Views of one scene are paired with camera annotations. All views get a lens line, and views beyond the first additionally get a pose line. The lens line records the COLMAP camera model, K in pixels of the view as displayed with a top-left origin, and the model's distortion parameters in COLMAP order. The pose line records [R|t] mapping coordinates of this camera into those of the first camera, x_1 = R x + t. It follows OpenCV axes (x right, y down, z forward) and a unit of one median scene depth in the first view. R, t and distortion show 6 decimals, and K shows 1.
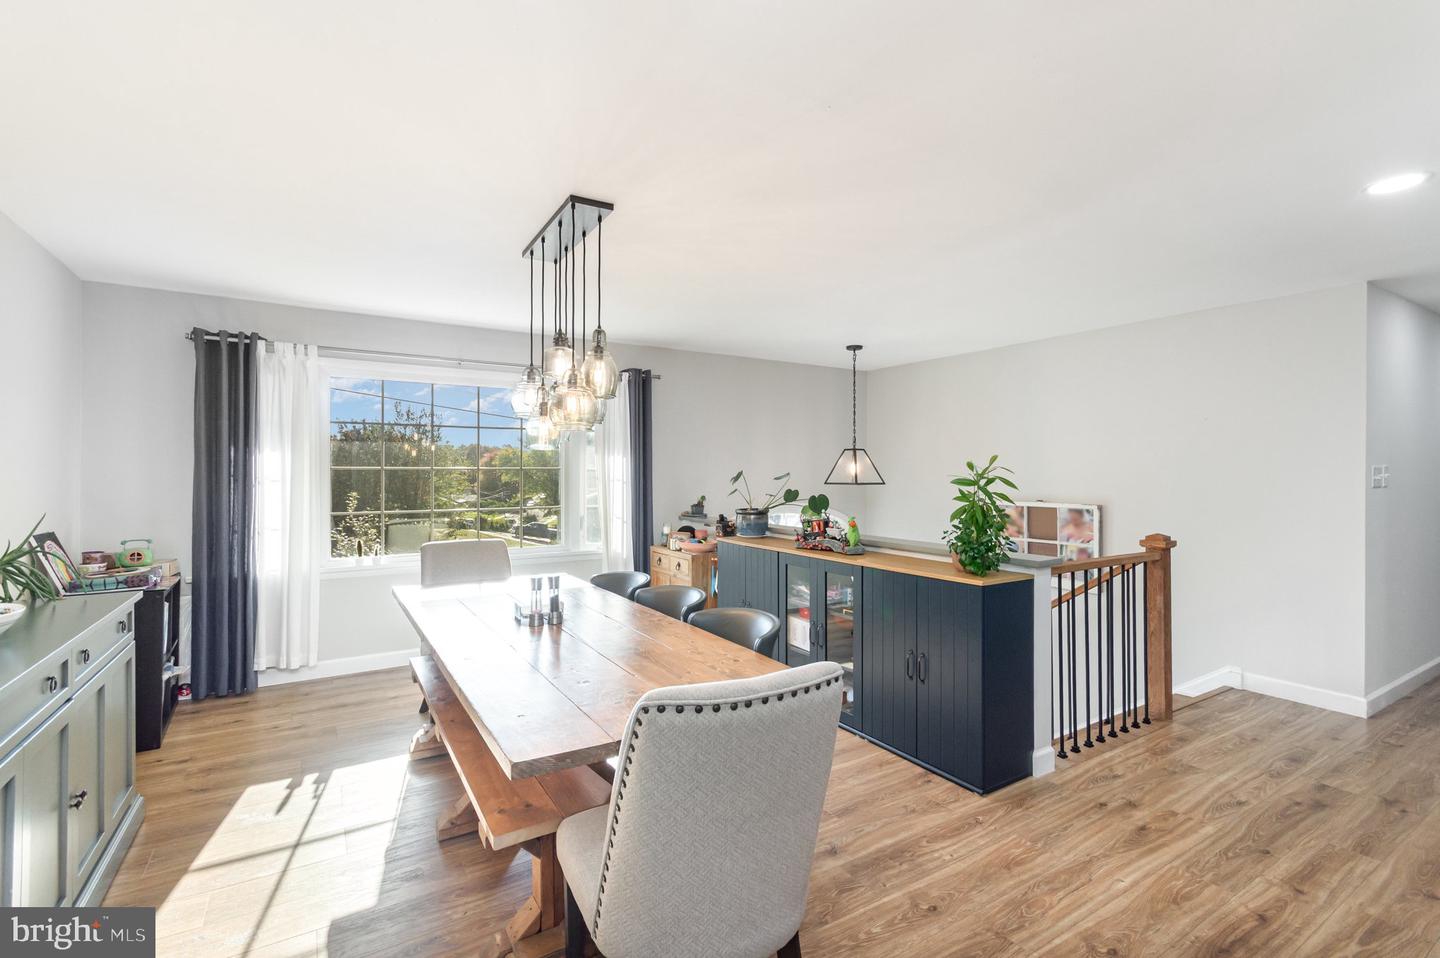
lens RADIAL K [[642.7, 0, 719.6], [0, 642.7, 467.3], [0, 0, 1]] dist [0.002768, -0.000160]
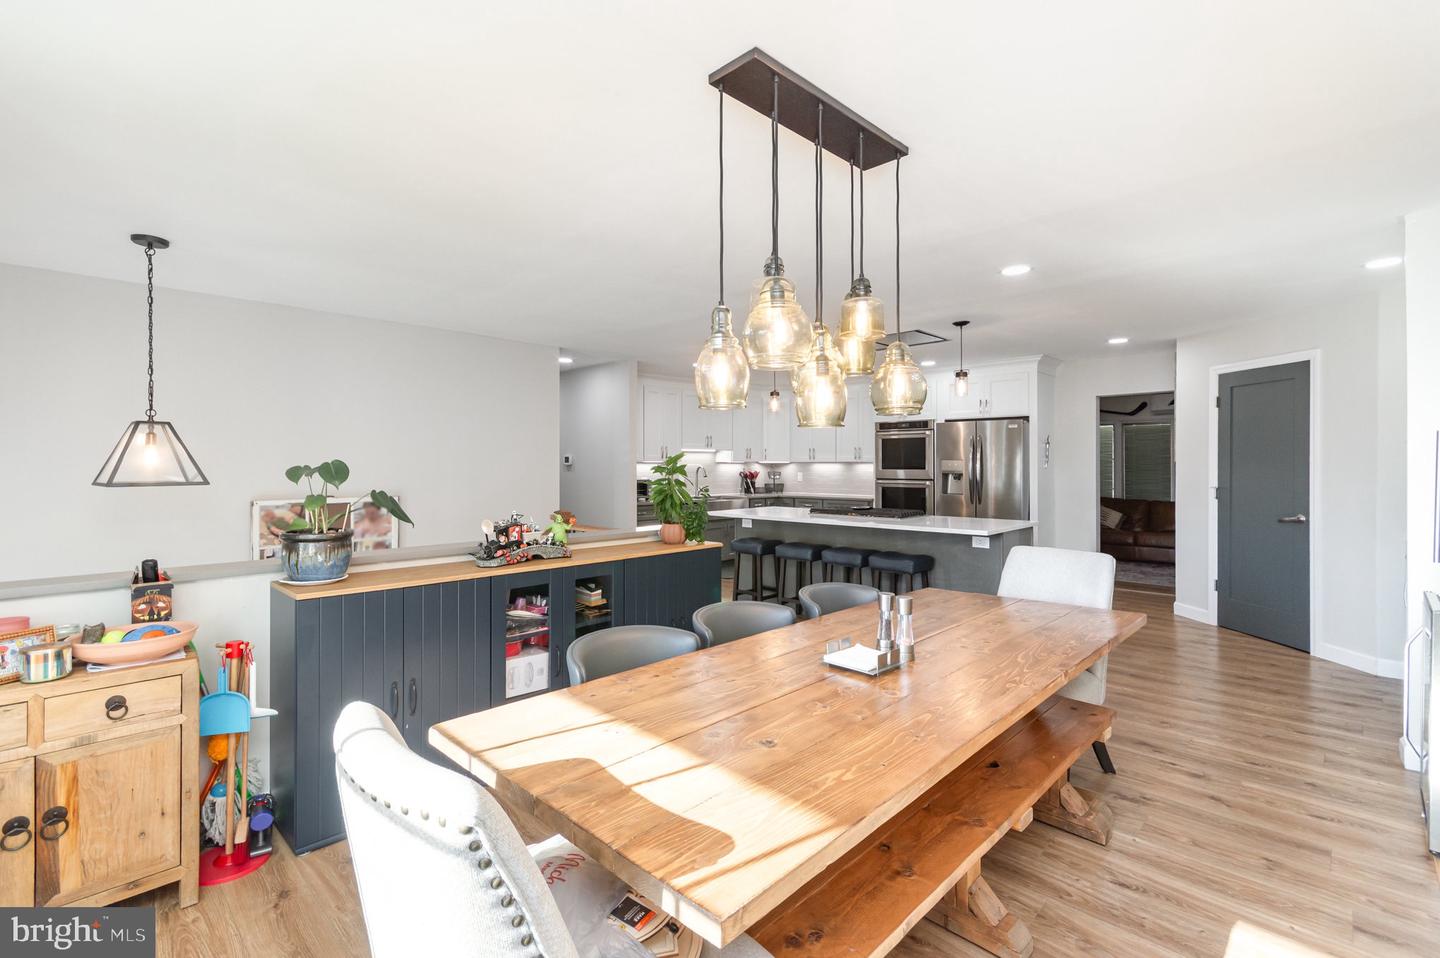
lens RADIAL K [[642.7, 0, 719.6], [0, 642.7, 467.3], [0, 0, 1]] dist [0.002768, -0.000160]
pose [[-0.239763, -0.002139, 0.970829, -0.556067], [-0.007455, 0.999972, 0.000362, 0.008853], [-0.970803, -0.007151, -0.239772, 0.795634]]
